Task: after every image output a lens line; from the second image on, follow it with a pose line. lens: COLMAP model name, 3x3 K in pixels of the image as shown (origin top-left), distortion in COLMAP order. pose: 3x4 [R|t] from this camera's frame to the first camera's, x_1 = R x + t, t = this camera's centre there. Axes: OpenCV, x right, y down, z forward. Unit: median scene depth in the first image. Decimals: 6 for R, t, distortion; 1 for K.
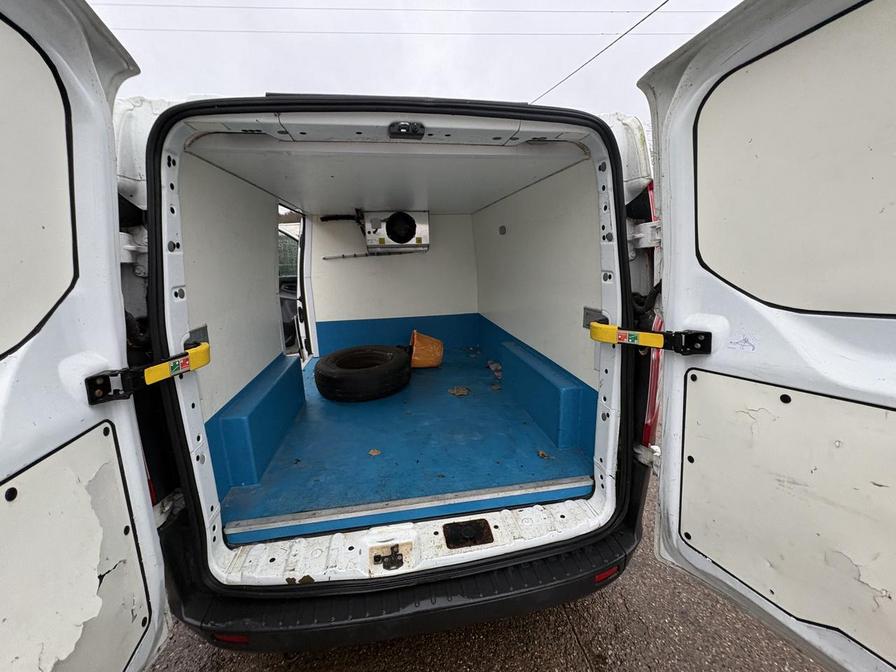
lens RADIAL K [[357.7, 0, 451.1], [0, 357.7, 334.4], [0, 0, 1]] dist [-0.000593, -0.000423]
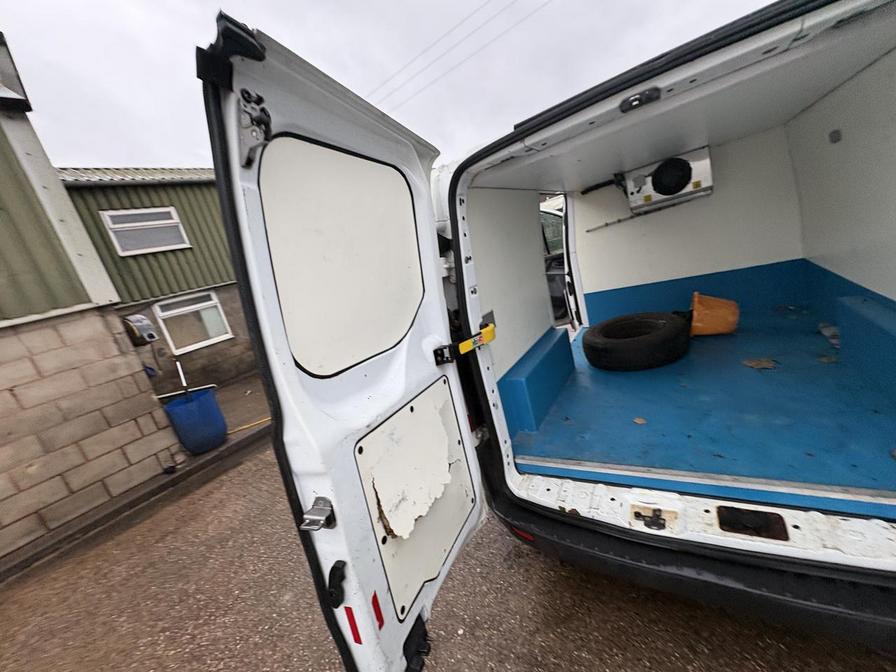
lens RADIAL K [[357.7, 0, 447.7], [0, 357.7, 335.5], [0, 0, 1]] dist [-0.000593, -0.000423]
pose [[0.728943, -0.024149, -0.684149, 0.122487], [0.087228, 0.994508, 0.057834, -0.024760], [0.678995, -0.101835, 0.727046, -0.116618]]
